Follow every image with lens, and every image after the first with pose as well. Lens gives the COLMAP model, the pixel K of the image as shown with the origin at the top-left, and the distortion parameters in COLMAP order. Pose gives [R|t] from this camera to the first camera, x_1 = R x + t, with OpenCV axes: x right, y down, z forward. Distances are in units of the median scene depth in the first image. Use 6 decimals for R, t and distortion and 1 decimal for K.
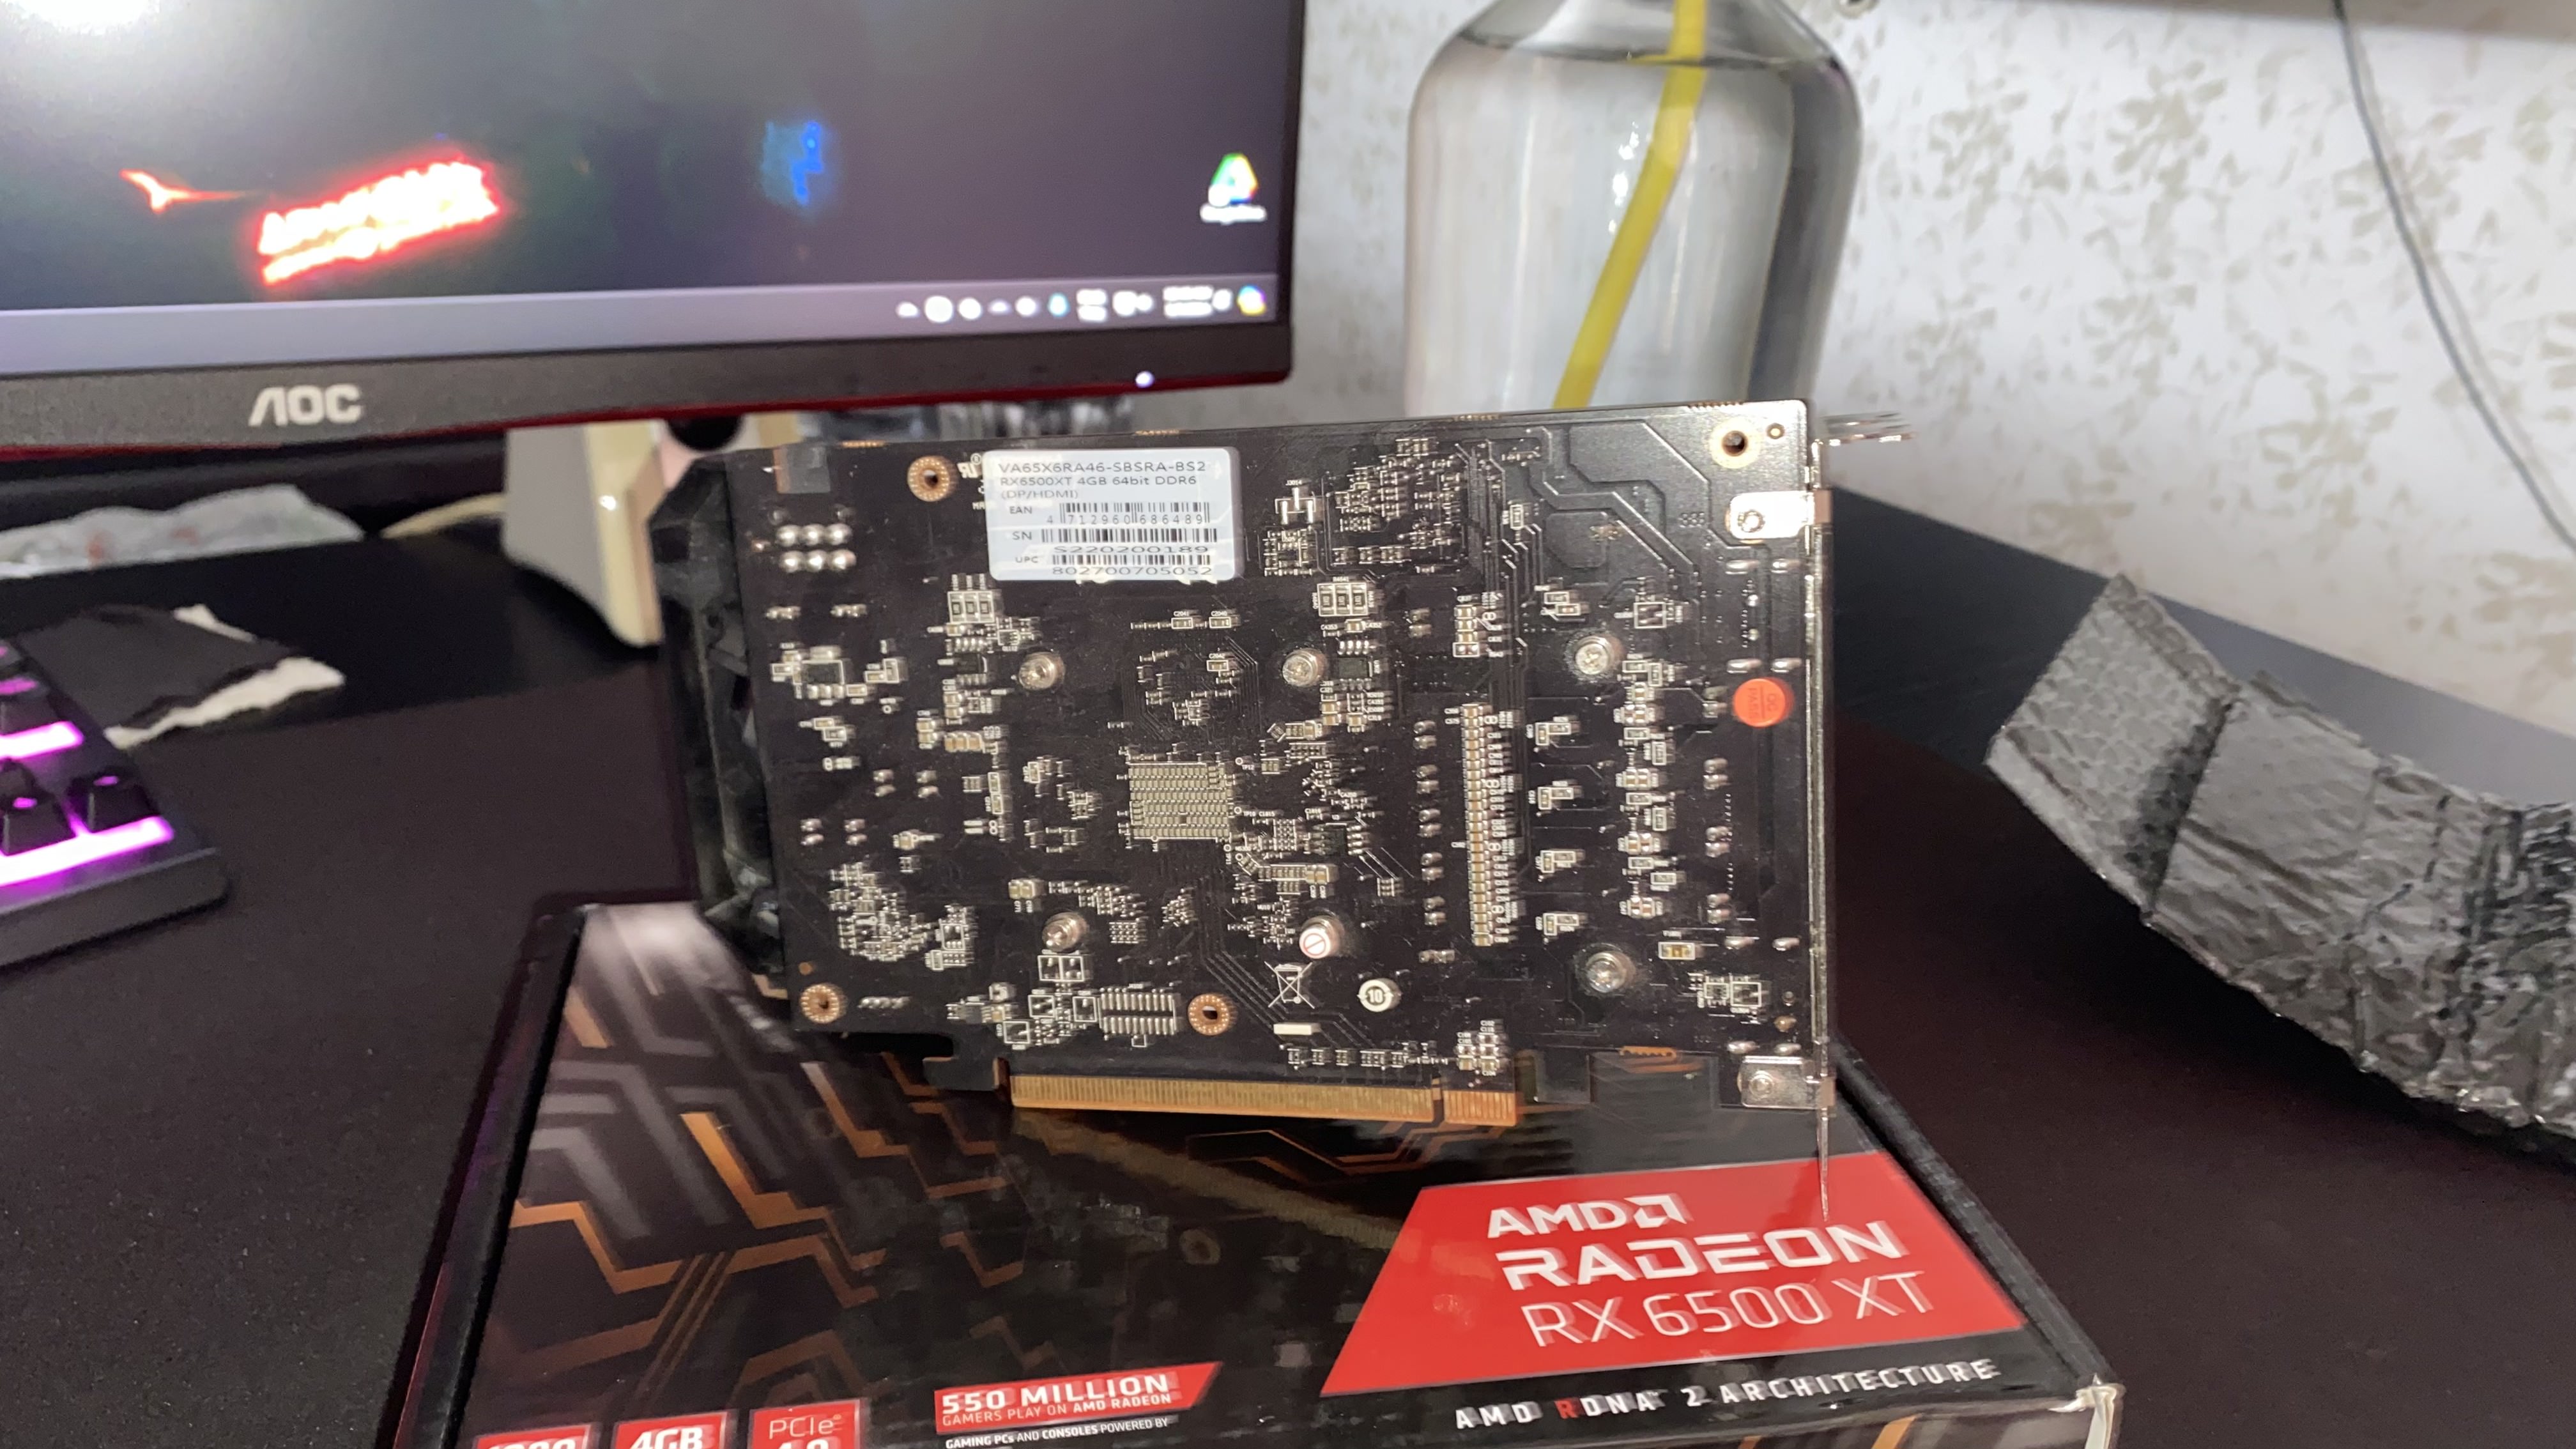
lens RADIAL K [[1974.5, 0, 1304.6], [0, 1974.5, 740.6], [0, 0, 1]] dist [0.008986, 0.002899]
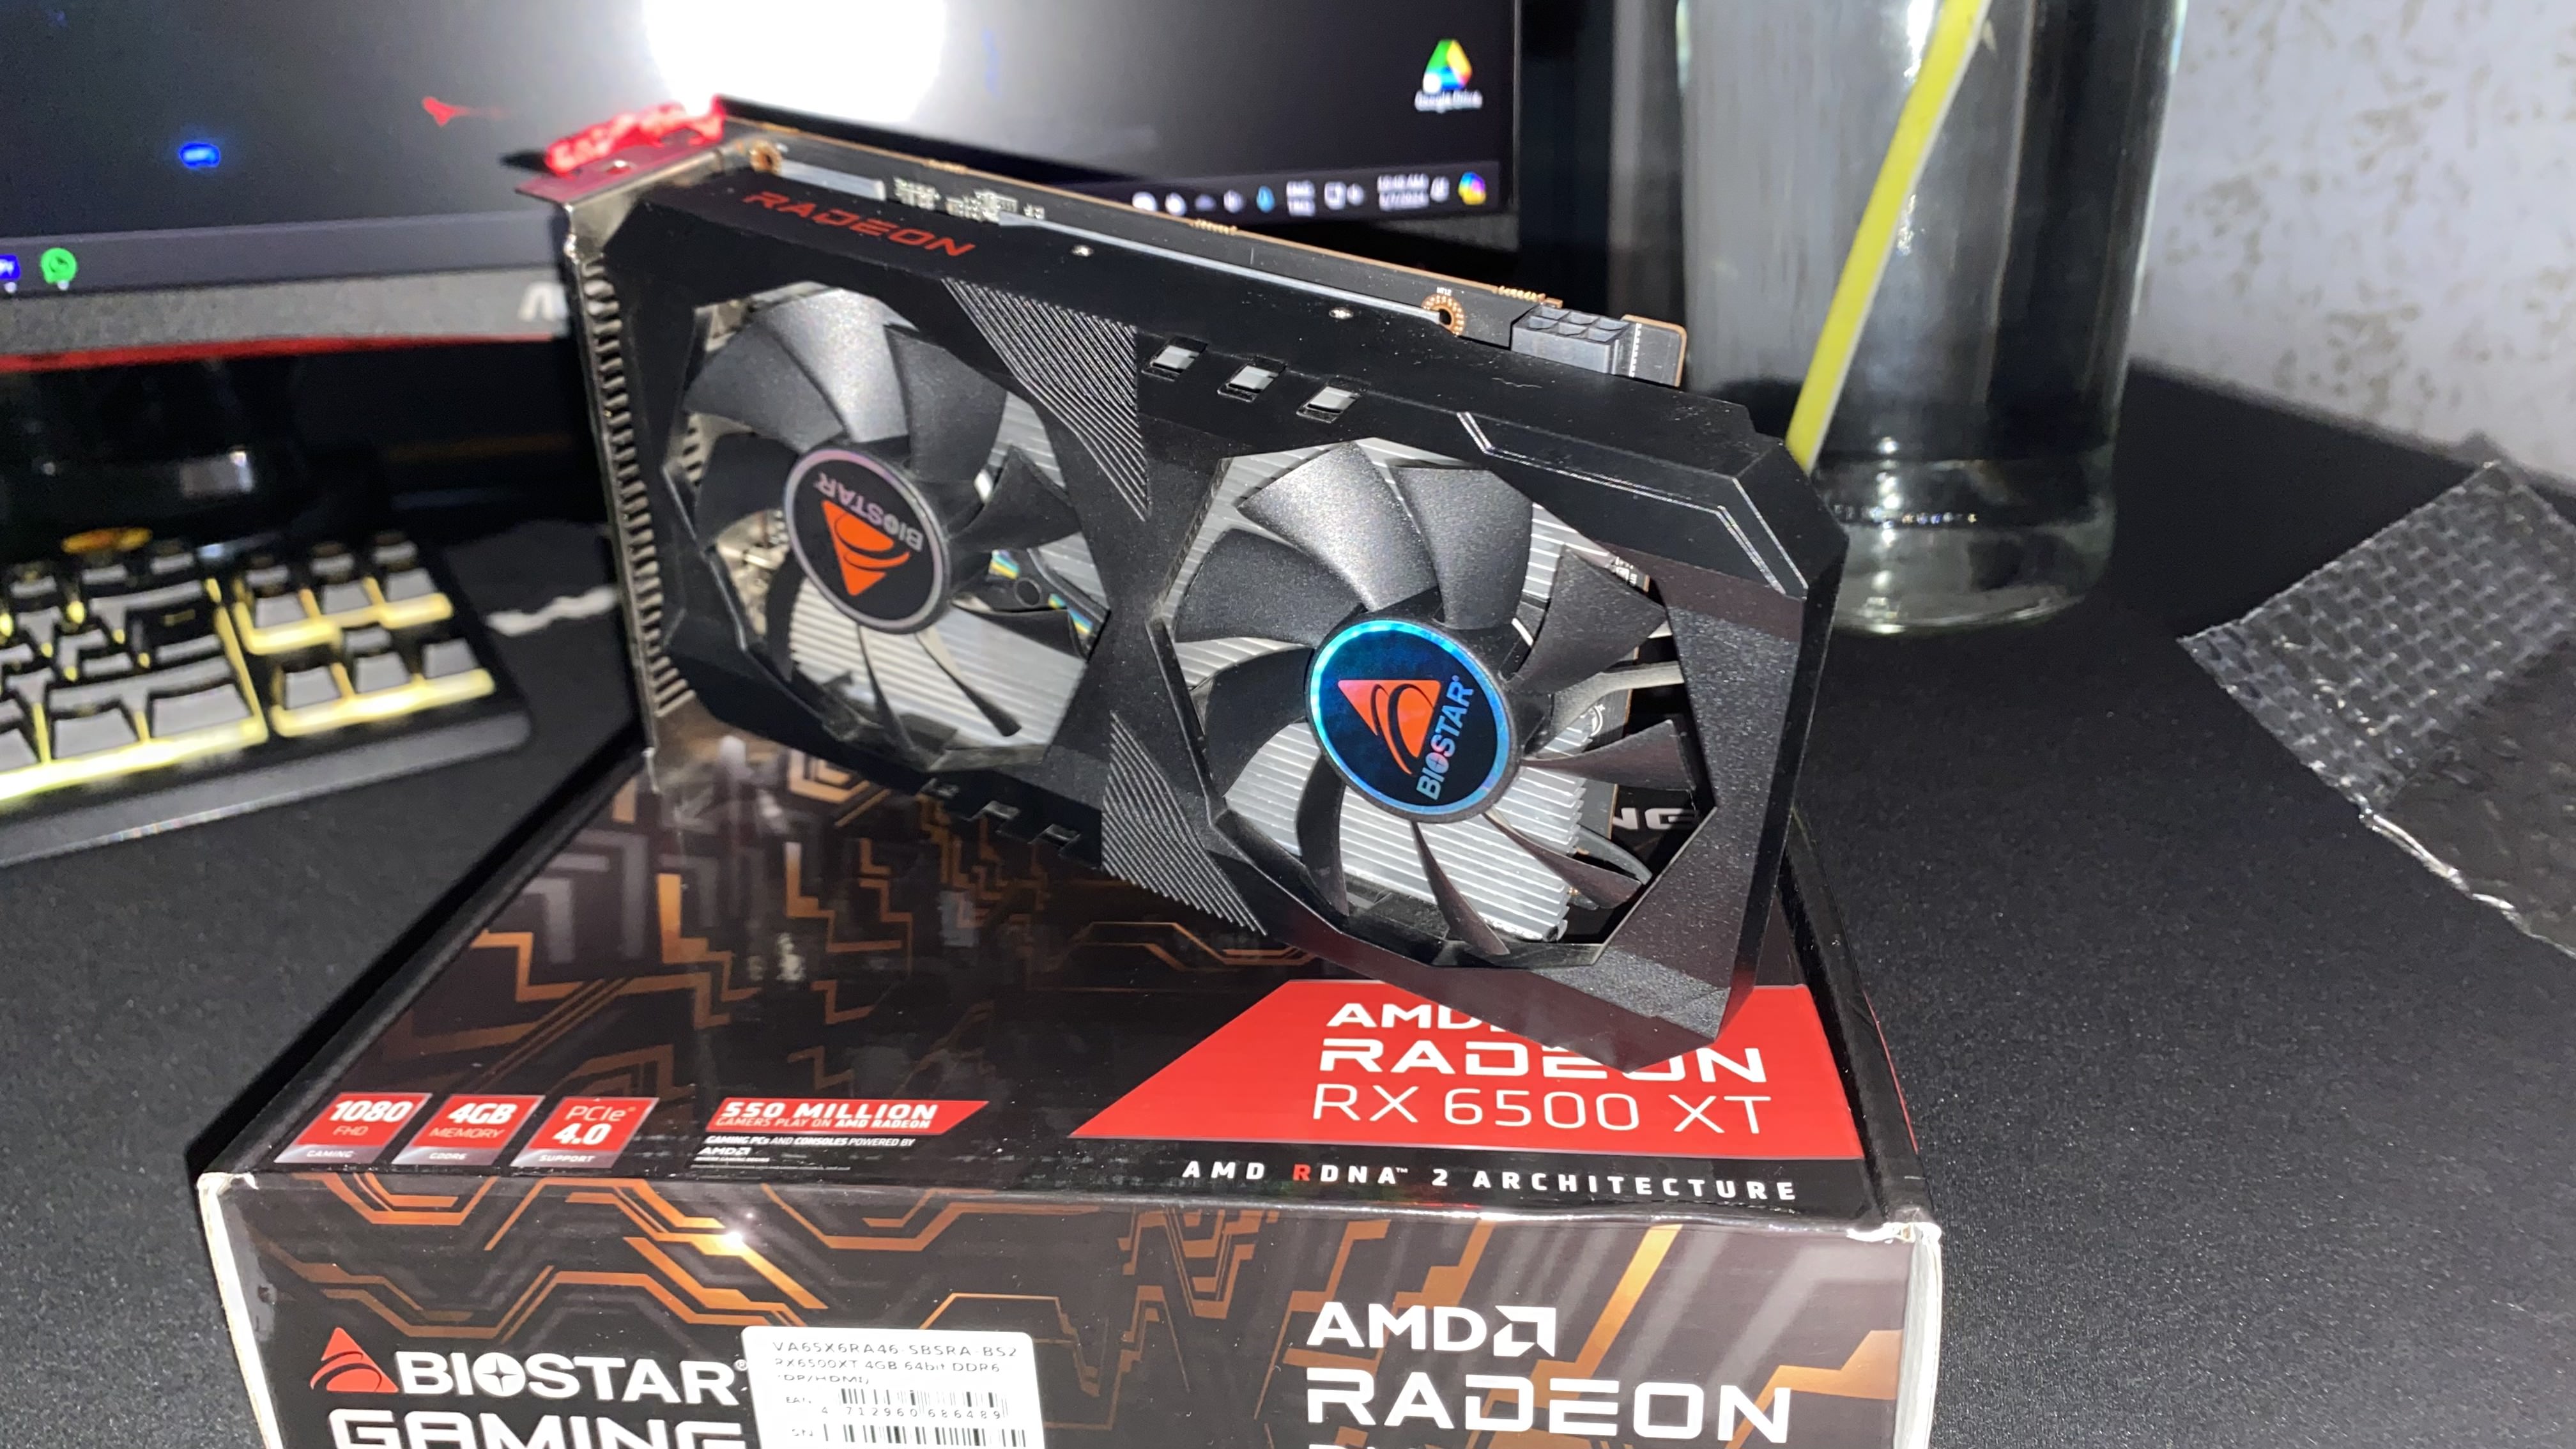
lens RADIAL K [[1978.7, 0, 1288.0], [0, 1978.7, 724.5], [0, 0, 1]] dist [0.095170, -0.188689]
pose [[0.953089, 0.025154, -0.301644, 0.214299], [-0.030612, 0.999442, -0.013380, 0.067458], [0.301139, 0.021987, 0.953327, 0.031095]]
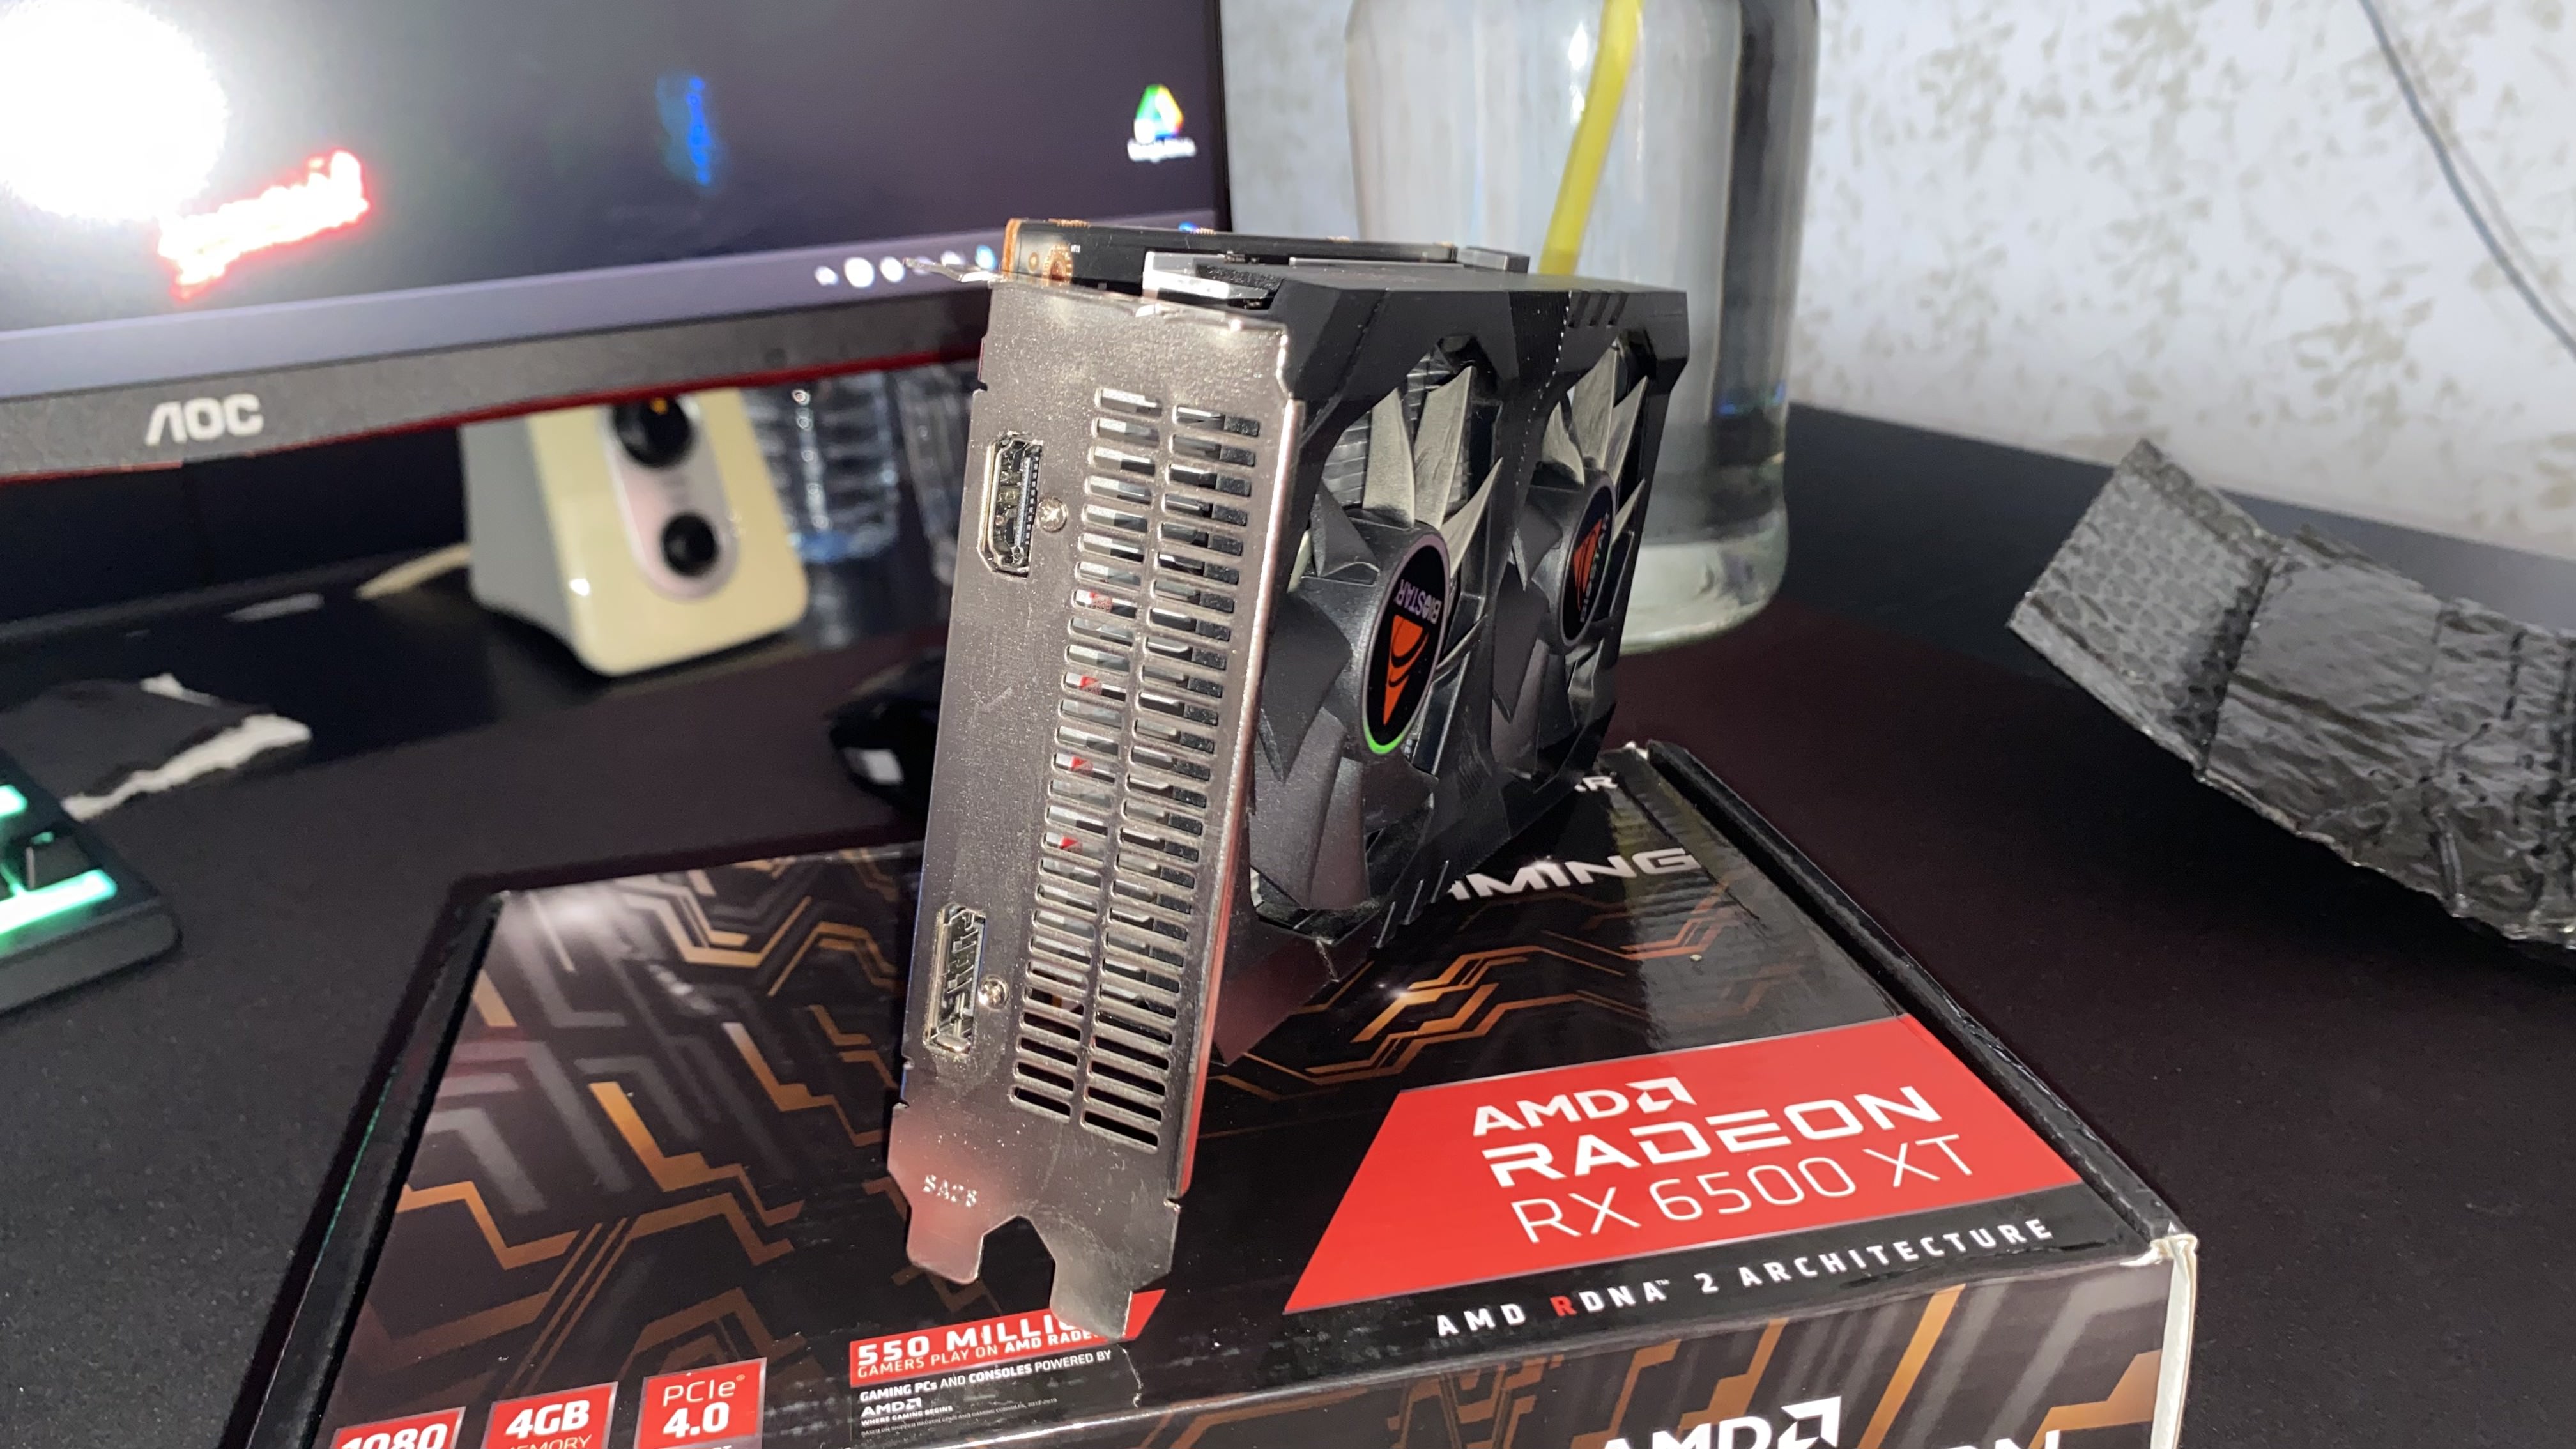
lens RADIAL K [[1982.3, 0, 1288.0], [0, 1982.3, 724.5], [0, 0, 1]] dist [0.008464, 0.002563]
pose [[0.995027, -0.093482, -0.034378, 0.033621], [0.092470, 0.995265, -0.029932, 0.049142], [0.037014, 0.026605, 0.998961, 0.053922]]
